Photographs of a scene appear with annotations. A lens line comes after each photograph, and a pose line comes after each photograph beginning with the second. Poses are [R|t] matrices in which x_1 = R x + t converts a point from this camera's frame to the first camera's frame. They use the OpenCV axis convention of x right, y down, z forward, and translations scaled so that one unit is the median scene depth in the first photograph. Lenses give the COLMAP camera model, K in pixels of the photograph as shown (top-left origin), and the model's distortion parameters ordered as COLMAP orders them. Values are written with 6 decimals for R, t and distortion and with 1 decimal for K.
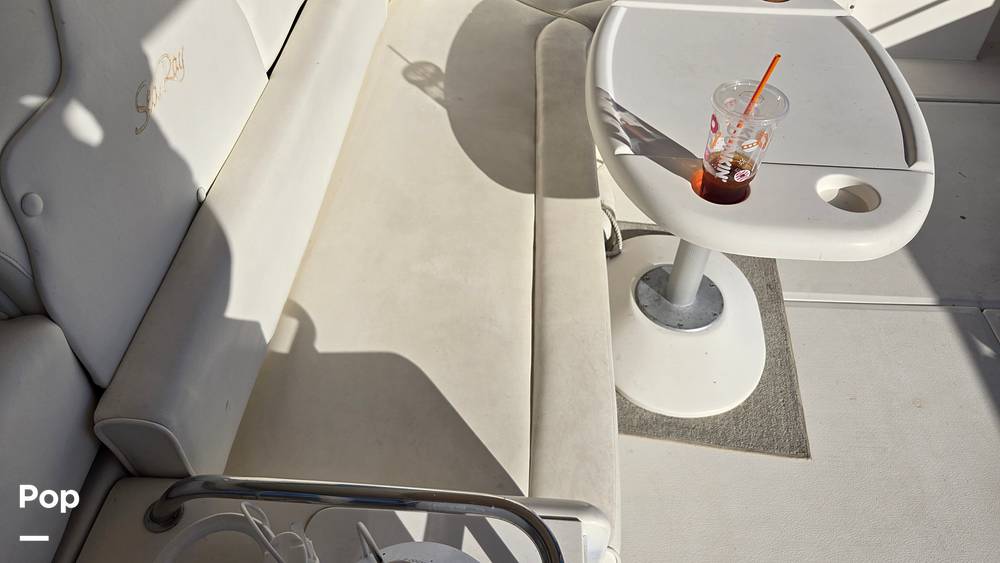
lens RADIAL K [[652.9, 0, 494.0], [0, 652.9, 275.3], [0, 0, 1]] dist [0.063246, -0.049100]
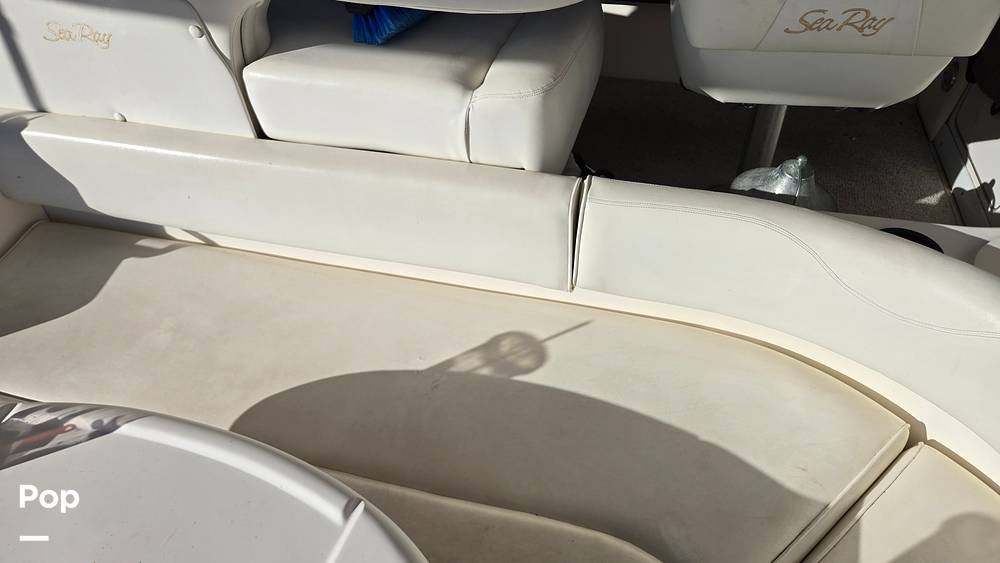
lens RADIAL K [[677.4, 0, 500.0], [0, 677.4, 281.5], [0, 0, 1]] dist [0.067898, -0.097484]
pose [[-0.216789, 0.653621, -0.725109, 0.394757], [-0.696902, 0.416521, 0.583813, -0.791365], [0.683615, 0.631894, 0.365212, 0.701327]]
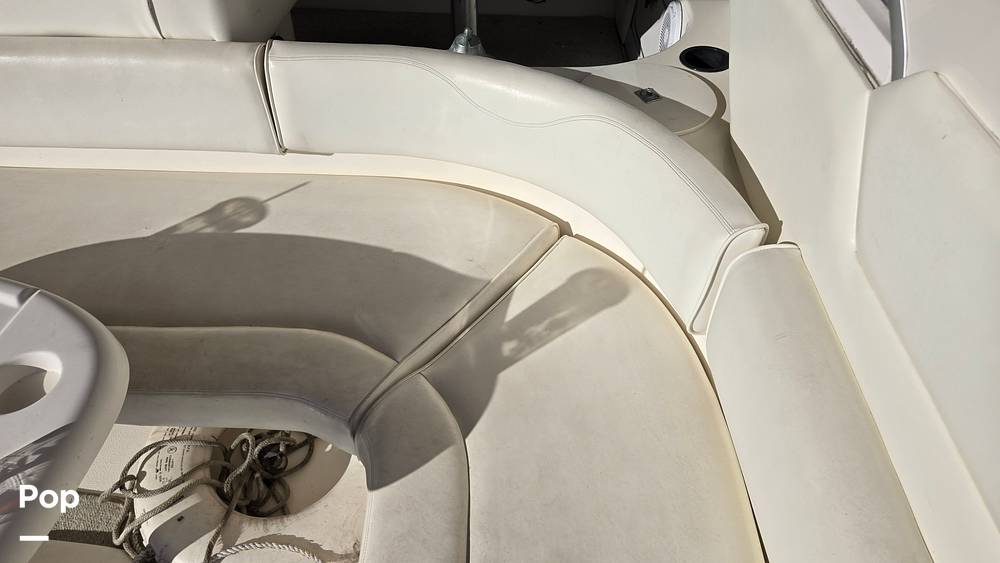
lens RADIAL K [[652.9, 0, 494.0], [0, 652.9, 275.3], [0, 0, 1]] dist [0.063246, -0.049100]
pose [[0.028109, 0.684896, -0.728098, 0.558069], [-0.749776, 0.496168, 0.437782, -0.891327], [0.661094, 0.533605, 0.527466, 0.860896]]
